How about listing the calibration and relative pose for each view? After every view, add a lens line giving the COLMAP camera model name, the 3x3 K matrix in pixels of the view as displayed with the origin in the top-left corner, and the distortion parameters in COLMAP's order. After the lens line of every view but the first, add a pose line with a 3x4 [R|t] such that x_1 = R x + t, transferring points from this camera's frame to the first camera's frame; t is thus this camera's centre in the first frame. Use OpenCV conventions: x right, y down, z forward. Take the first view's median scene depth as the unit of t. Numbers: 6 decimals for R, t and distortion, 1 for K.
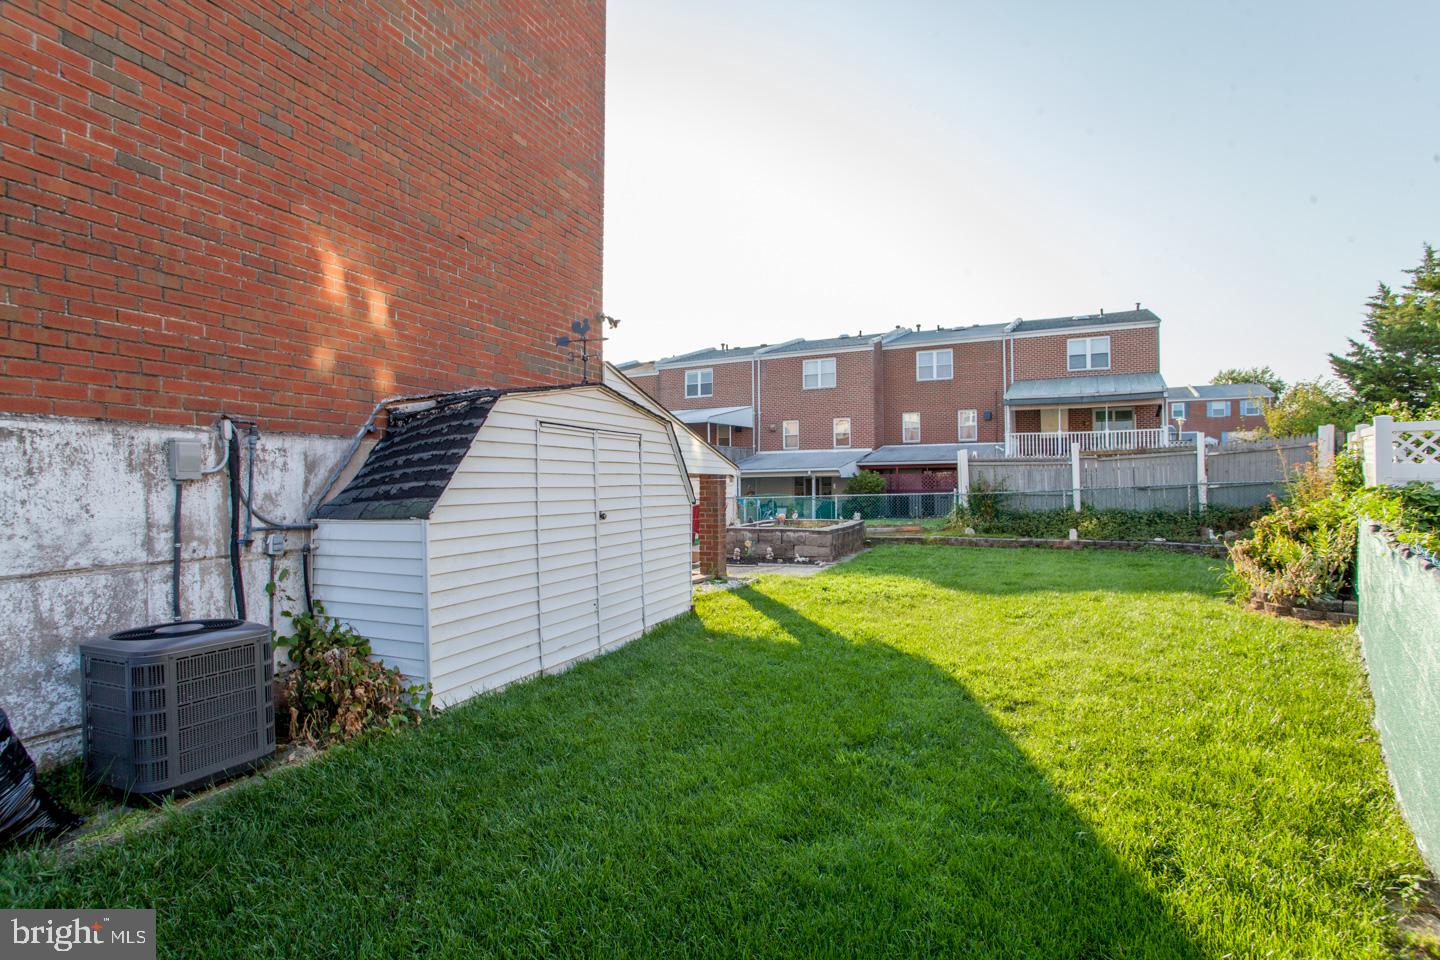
lens RADIAL K [[702.4, 0, 713.4], [0, 702.4, 490.6], [0, 0, 1]] dist [-0.073358, 0.030243]
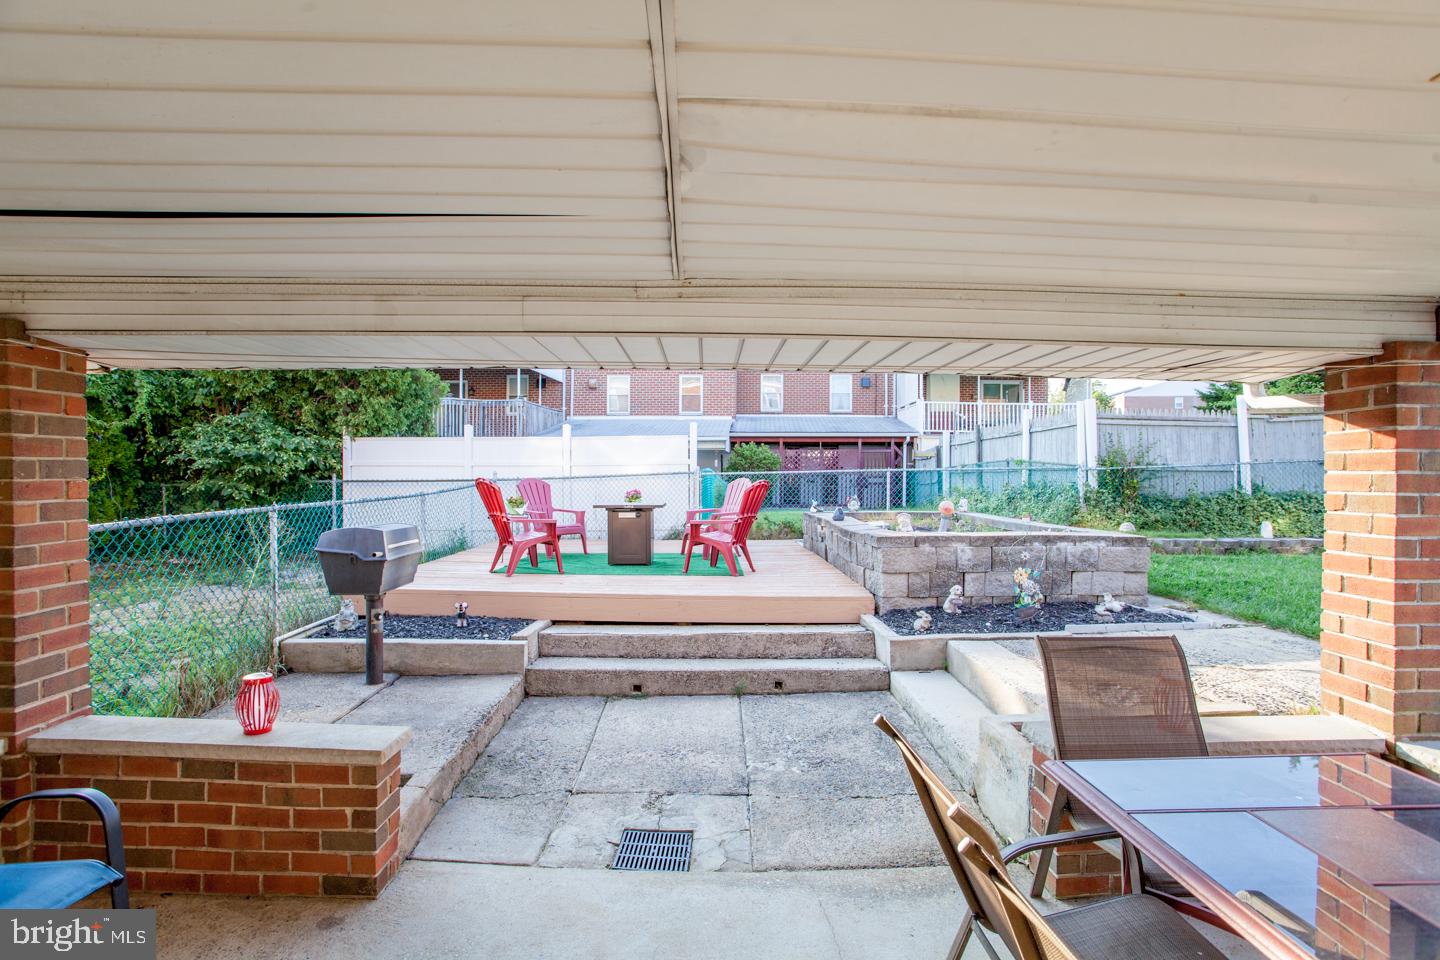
lens RADIAL K [[702.4, 0, 723.8], [0, 702.4, 487.9], [0, 0, 1]] dist [-0.073358, 0.030243]
pose [[0.898586, 0.002277, 0.438791, -0.132141], [-0.007753, 0.999913, 0.010687, 0.010986], [-0.438729, -0.013005, 0.898525, 0.349677]]
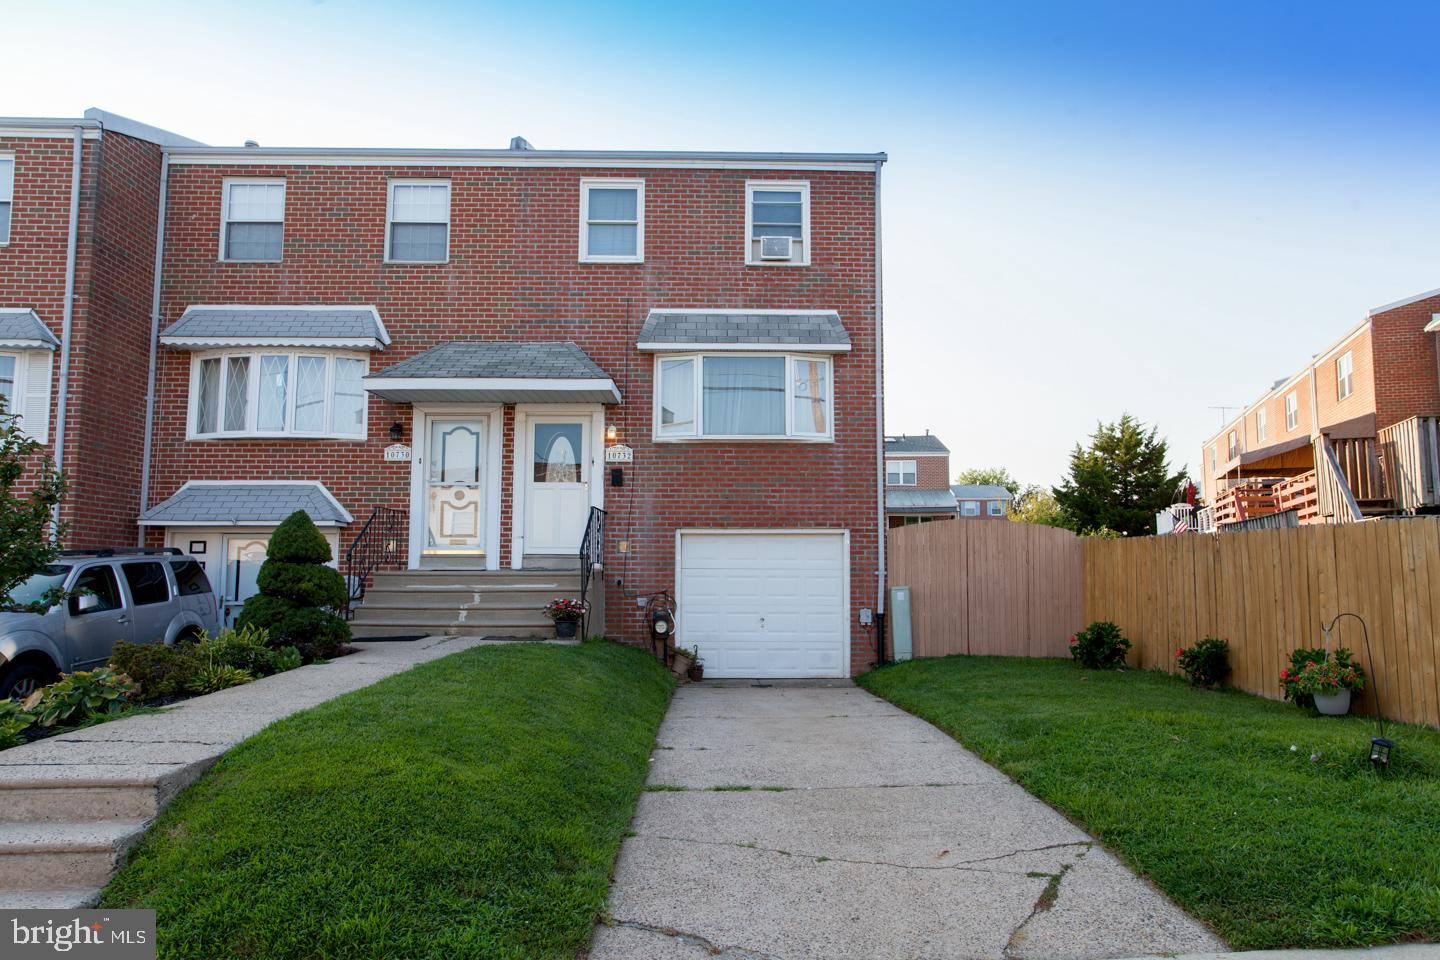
lens RADIAL K [[977.2, 0, 734.5], [0, 977.2, 486.8], [0, 0, 1]] dist [-0.039364, 0.045849]
pose [[0.912713, 0.048946, 0.405658, -0.496388], [-0.006583, 0.994432, -0.105175, 0.025162], [-0.408548, 0.093324, 0.907953, -0.559417]]
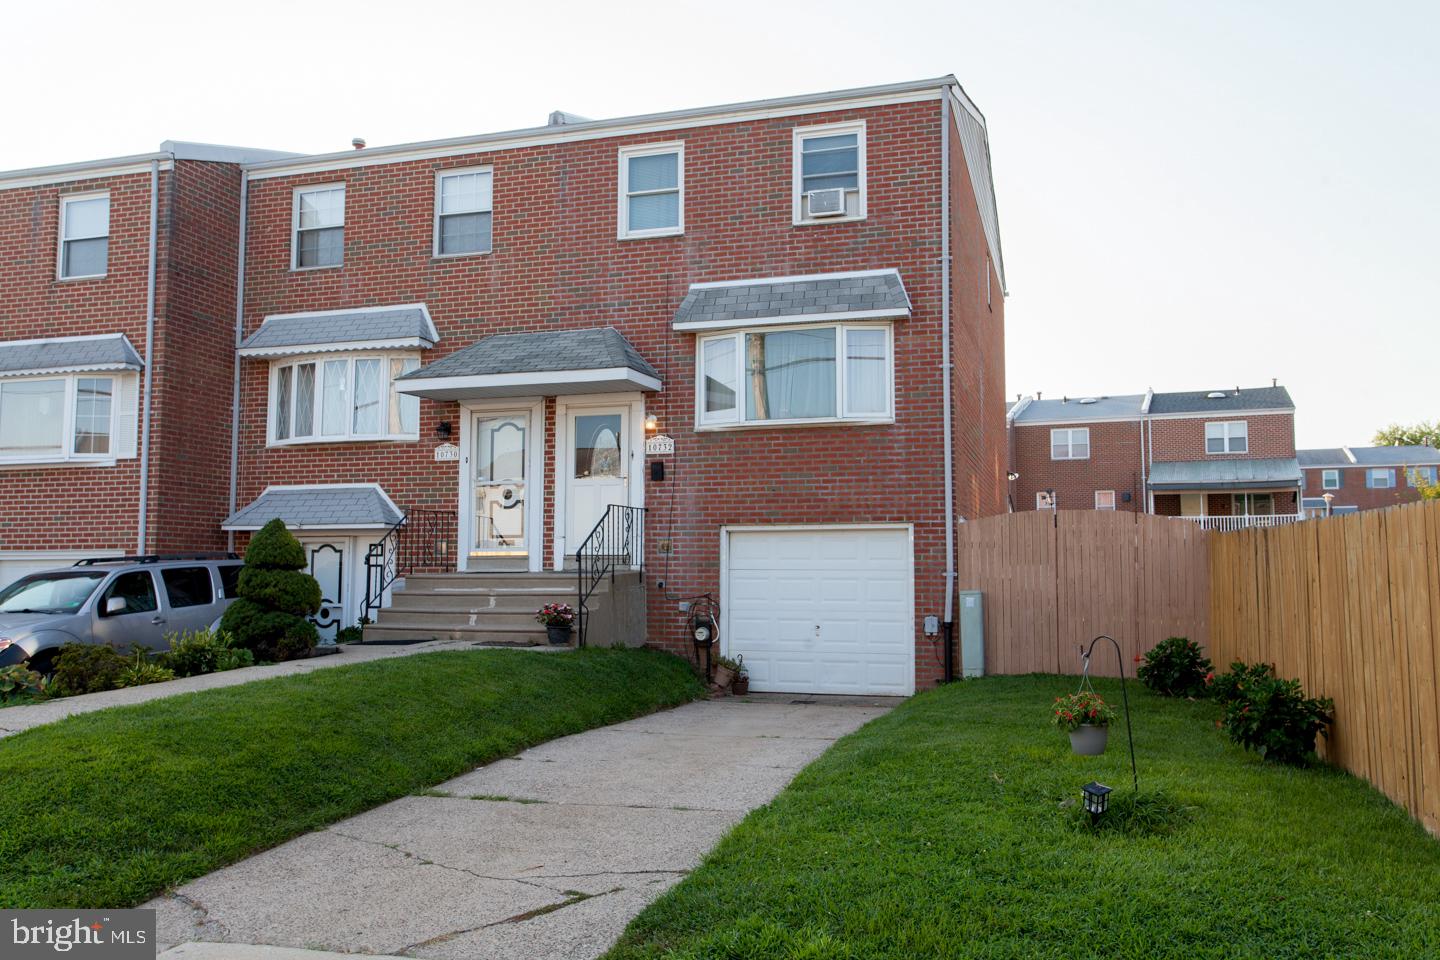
lens RADIAL K [[1165.9, 0, 708.6], [0, 1165.9, 477.1], [0, 0, 1]] dist [-0.010355, 0.045601]
pose [[0.995577, 0.017211, 0.092355, -0.373346], [-0.008856, 0.995891, -0.090121, 0.020390], [-0.093526, 0.088905, 0.991639, -0.630624]]
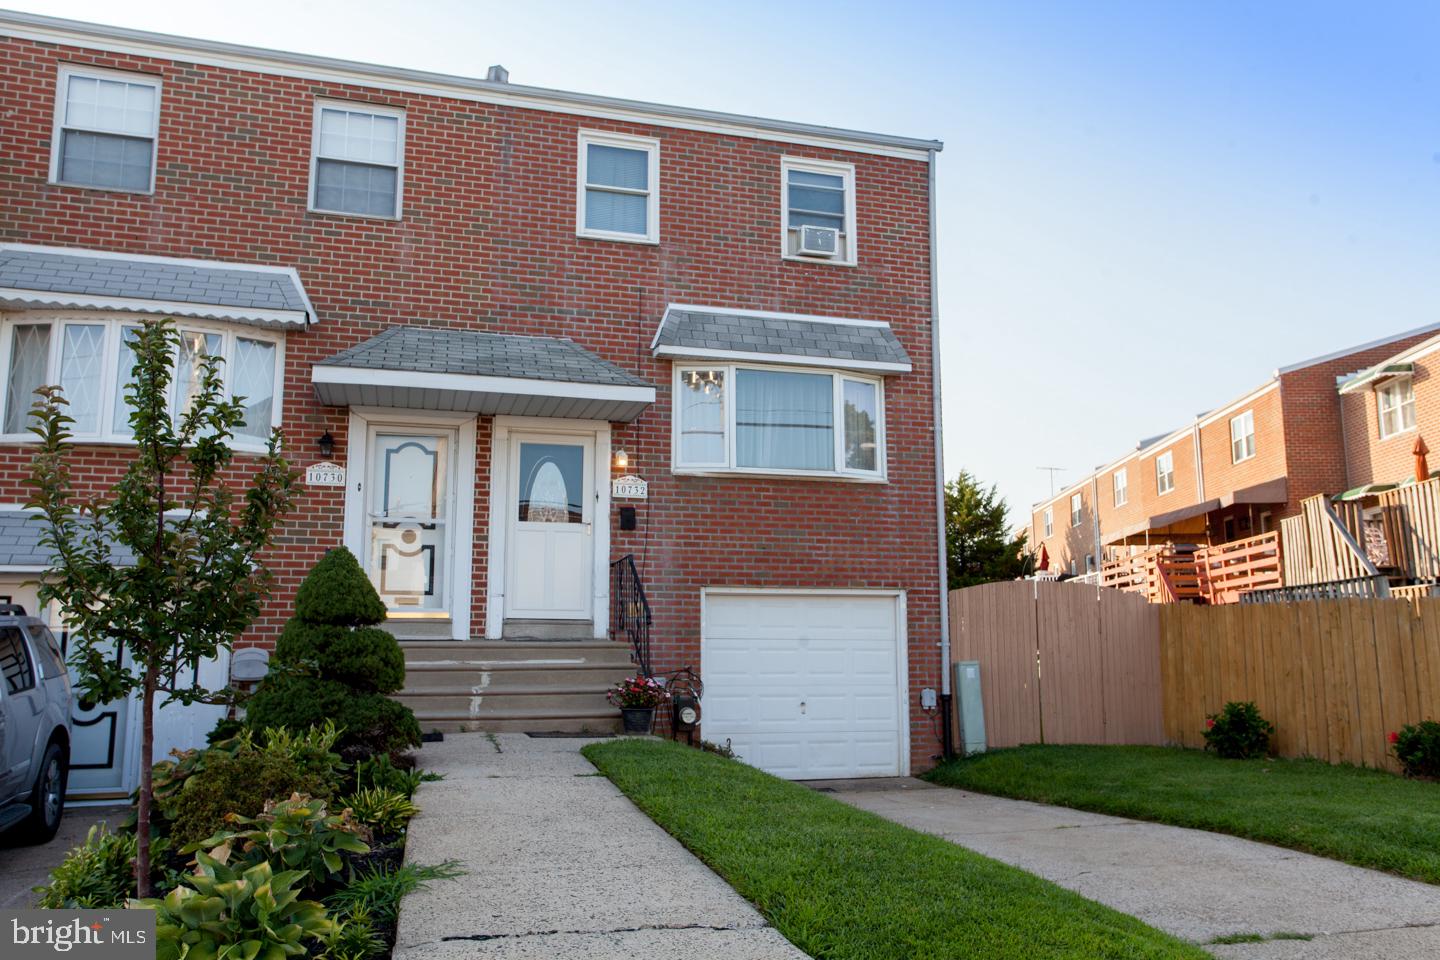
lens RADIAL K [[1165.9, 0, 730.0], [0, 1165.9, 468.1], [0, 0, 1]] dist [-0.010355, 0.045601]
pose [[0.771811, 0.111113, 0.626069, -0.606866], [0.000321, 0.984545, -0.175130, 0.028739], [-0.635852, 0.135368, 0.759847, -0.453423]]
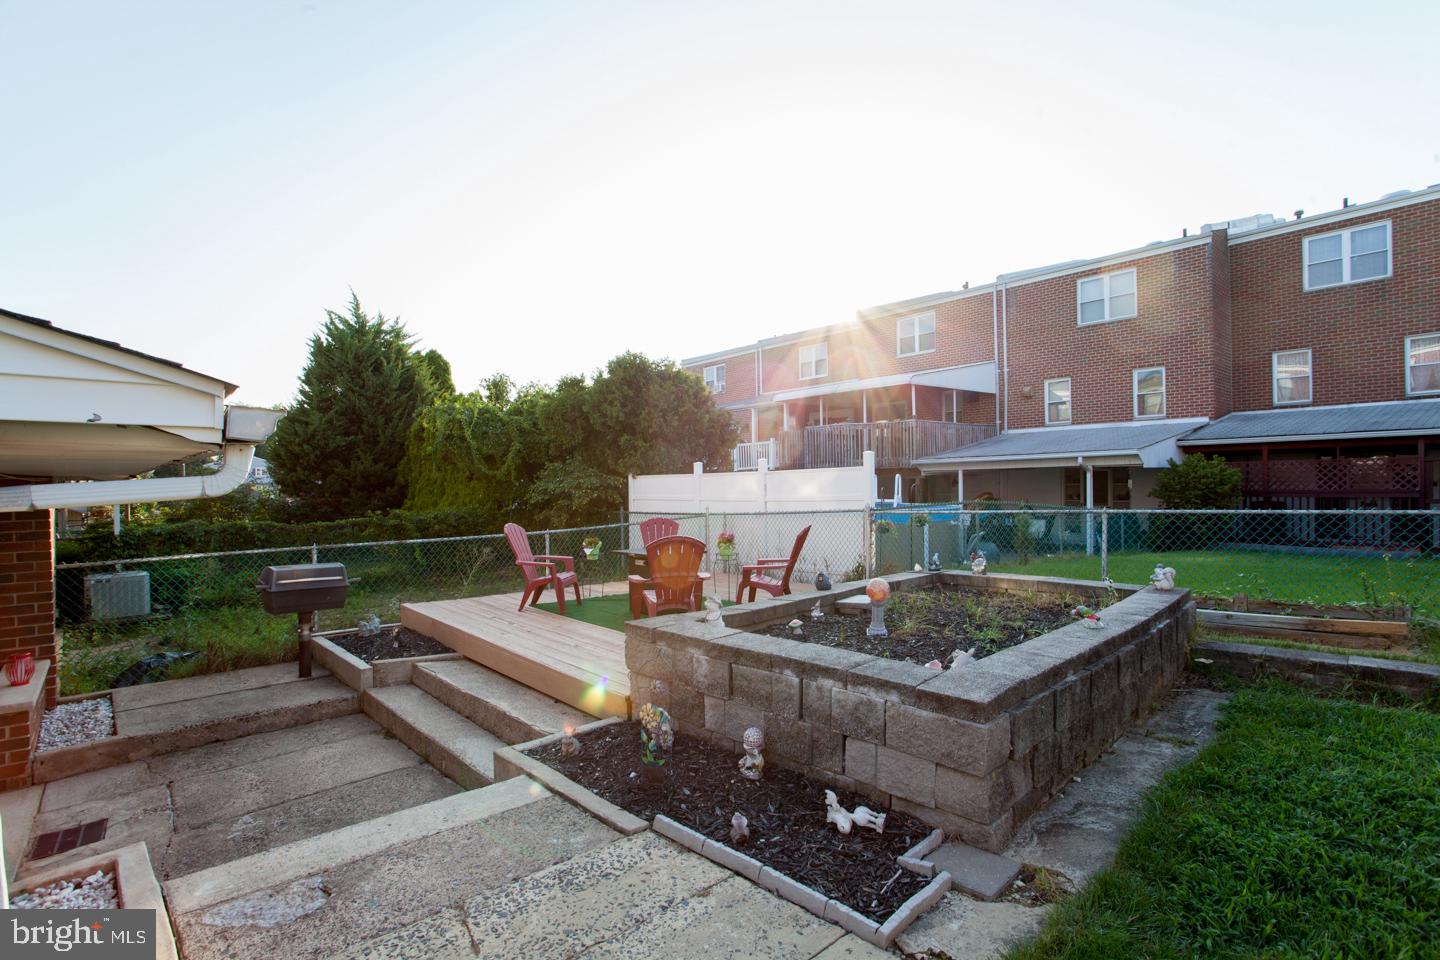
lens RADIAL K [[702.4, 0, 713.5], [0, 702.4, 480.3], [0, 0, 1]] dist [-0.073358, 0.030243]
pose [[0.919683, -0.003594, -0.392644, 0.082383], [-0.000052, 0.999957, -0.009274, -0.004184], [0.392661, 0.008550, 0.919644, 0.374385]]
